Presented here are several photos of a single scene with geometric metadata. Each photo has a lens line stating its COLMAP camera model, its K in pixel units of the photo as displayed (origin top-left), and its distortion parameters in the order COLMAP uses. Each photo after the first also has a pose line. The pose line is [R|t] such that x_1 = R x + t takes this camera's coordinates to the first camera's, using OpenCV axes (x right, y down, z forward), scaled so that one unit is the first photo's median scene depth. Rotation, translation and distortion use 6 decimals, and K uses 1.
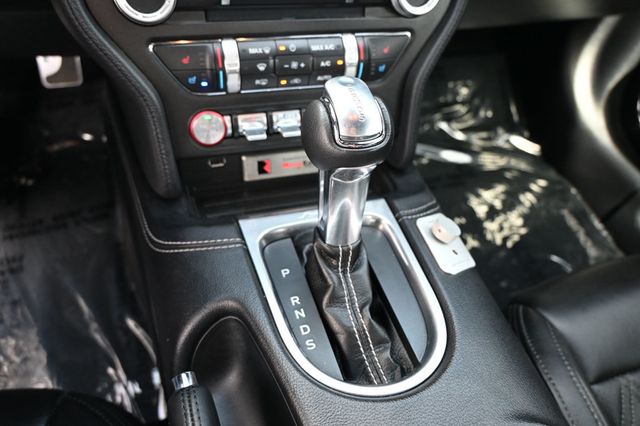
lens RADIAL K [[465.6, 0, 317.1], [0, 465.6, 211.0], [0, 0, 1]] dist [-0.000870, -0.007741]
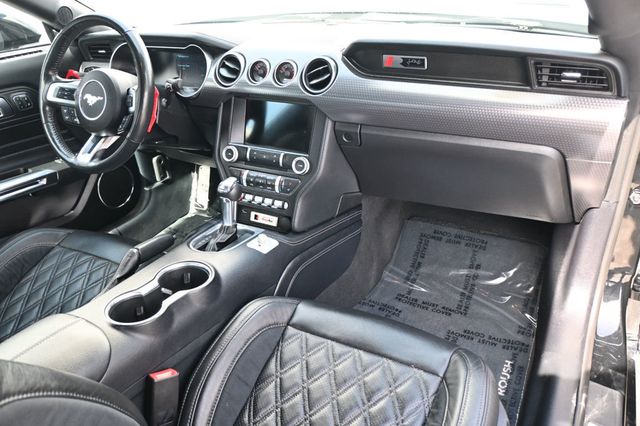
lens RADIAL K [[526.4, 0, 321.5], [0, 526.4, 214.2], [0, 0, 1]] dist [-0.024772, -0.001780]
pose [[0.673518, 0.203127, -0.710713, 2.626364], [-0.444921, 0.879219, -0.170349, 0.278213], [0.590270, 0.430944, 0.682546, -1.000773]]
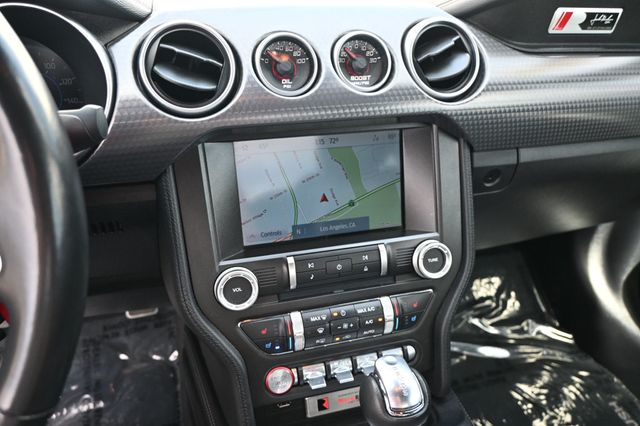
lens RADIAL K [[465.6, 0, 319.1], [0, 465.6, 211.5], [0, 0, 1]] dist [-0.000870, -0.007741]
pose [[0.995516, -0.077110, -0.054785, -0.024879], [0.052678, 0.933012, -0.355969, -0.147032], [0.078564, 0.351487, 0.932890, -0.306525]]
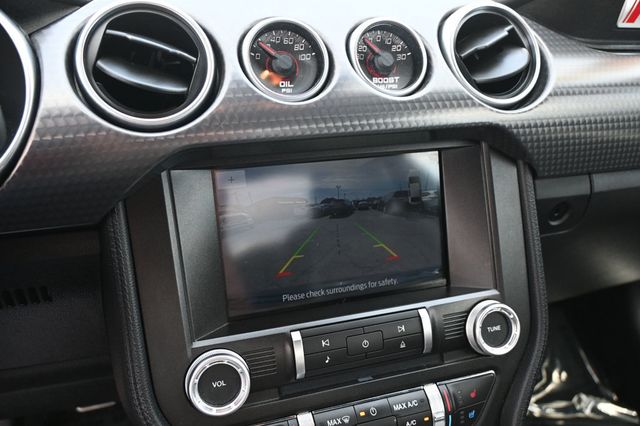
lens RADIAL K [[510.1, 0, 319.2], [0, 510.1, 213.1], [0, 0, 1]] dist [-0.008064, -0.005403]
pose [[0.993997, -0.107348, -0.021127, -0.089858], [0.086225, 0.887496, -0.452676, -0.241045], [0.067344, 0.448137, 0.891425, -0.053757]]
